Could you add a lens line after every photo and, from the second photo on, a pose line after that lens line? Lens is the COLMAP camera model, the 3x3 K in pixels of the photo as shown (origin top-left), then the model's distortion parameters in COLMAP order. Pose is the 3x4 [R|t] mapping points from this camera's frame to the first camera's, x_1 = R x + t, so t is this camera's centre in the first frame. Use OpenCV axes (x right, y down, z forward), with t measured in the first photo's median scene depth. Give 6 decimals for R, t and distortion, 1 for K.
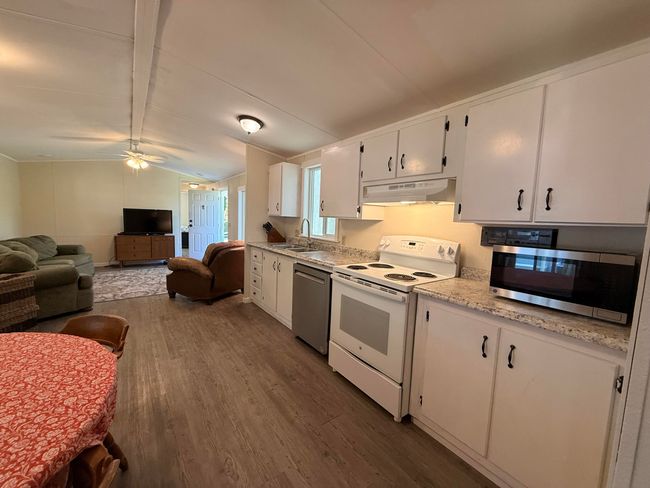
lens RADIAL K [[258.0, 0, 324.0], [0, 258.0, 243.3], [0, 0, 1]] dist [-0.001424, 0.000076]
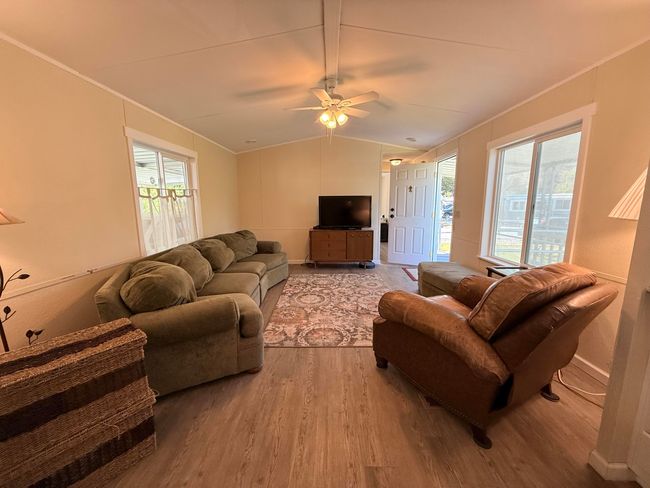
lens RADIAL K [[258.0, 0, 324.0], [0, 258.0, 243.3], [0, 0, 1]] dist [-0.001424, 0.000076]
pose [[0.784918, 0.054138, -0.617230, -0.593326], [-0.023807, 0.998075, 0.057268, -0.079929], [0.619142, -0.030256, 0.784696, 0.850268]]
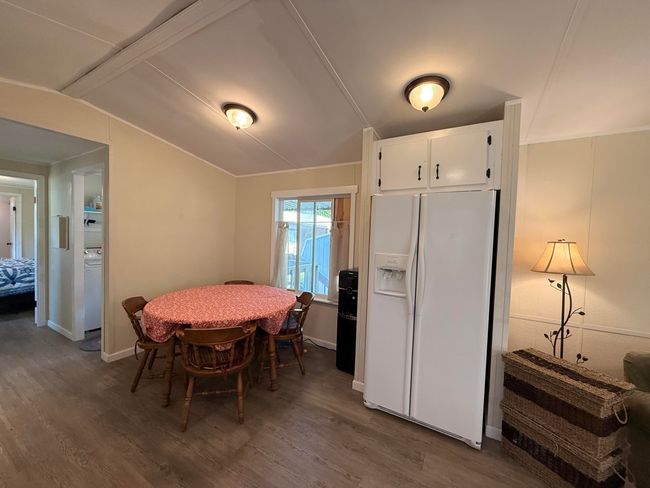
lens RADIAL K [[258.0, 0, 324.0], [0, 258.0, 243.3], [0, 0, 1]] dist [-0.001424, 0.000076]
pose [[-0.916329, -0.049421, -0.397364, -0.426097], [-0.101348, 0.988668, 0.110747, -0.173211], [0.387388, 0.141752, -0.910954, 1.251413]]
